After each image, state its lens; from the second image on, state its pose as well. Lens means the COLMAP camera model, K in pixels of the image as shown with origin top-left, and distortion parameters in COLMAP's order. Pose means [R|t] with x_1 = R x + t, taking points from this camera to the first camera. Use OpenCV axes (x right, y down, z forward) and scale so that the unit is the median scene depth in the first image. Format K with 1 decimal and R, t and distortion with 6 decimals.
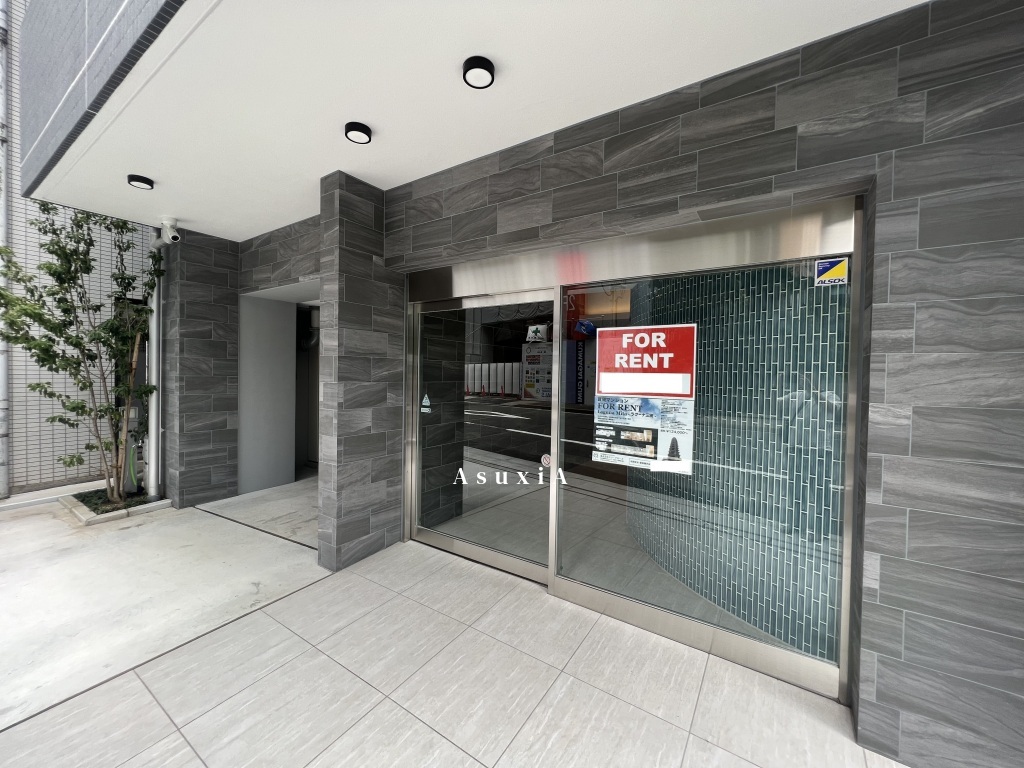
lens RADIAL K [[410.1, 0, 512.3], [0, 410.1, 380.8], [0, 0, 1]] dist [-0.004139, 0.001294]
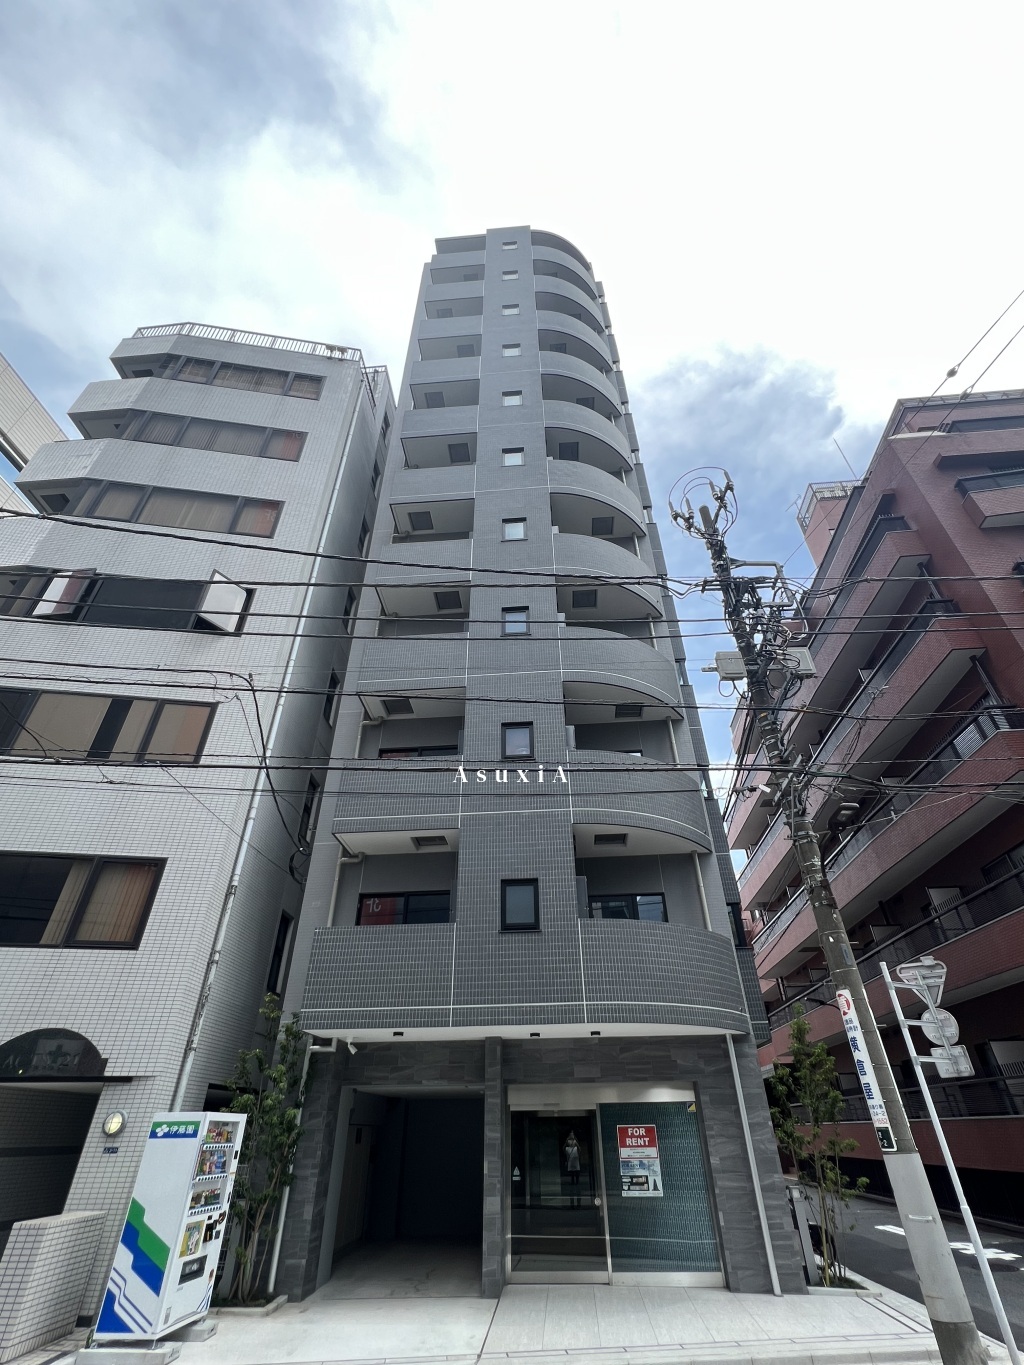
lens RADIAL K [[609.3, 0, 516.4], [0, 609.3, 687.0], [0, 0, 1]] dist [-0.002241, 0.001919]
pose [[0.871192, 0.265774, 0.412782, -2.641189], [0.037923, 0.801852, -0.596319, -0.086617], [-0.489475, 0.535162, 0.688488, -2.740063]]
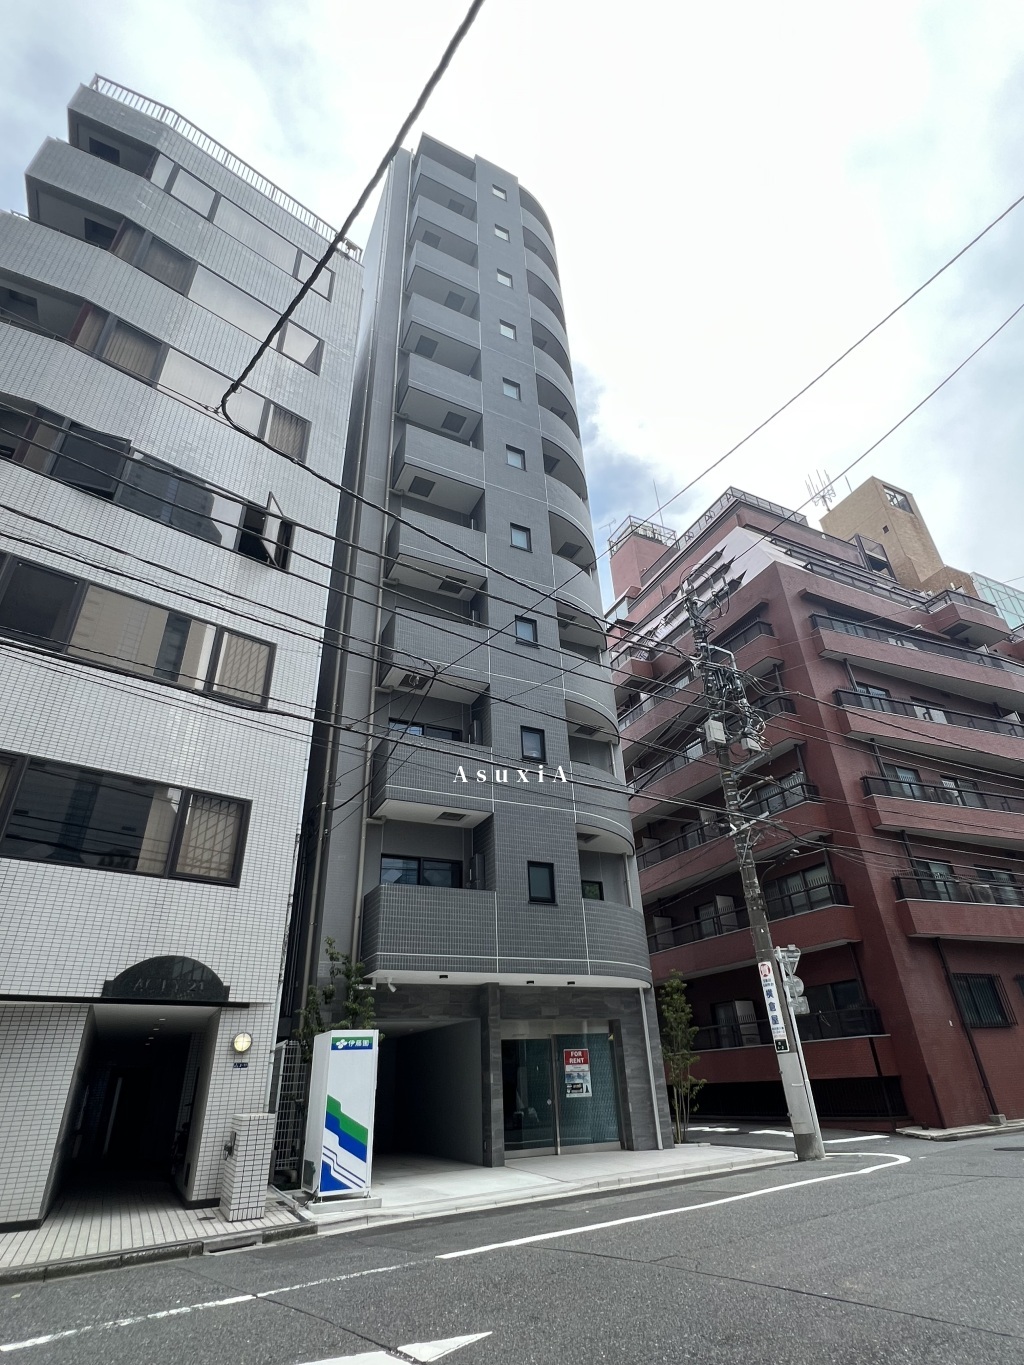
lens RADIAL K [[686.0, 0, 509.8], [0, 686.0, 683.3], [0, 0, 1]] dist [0.000492, -0.000524]
pose [[0.499099, 0.403809, 0.766706, -5.636726], [0.068107, 0.863768, -0.499265, 0.051559], [-0.863864, 0.301401, 0.403604, -1.788625]]
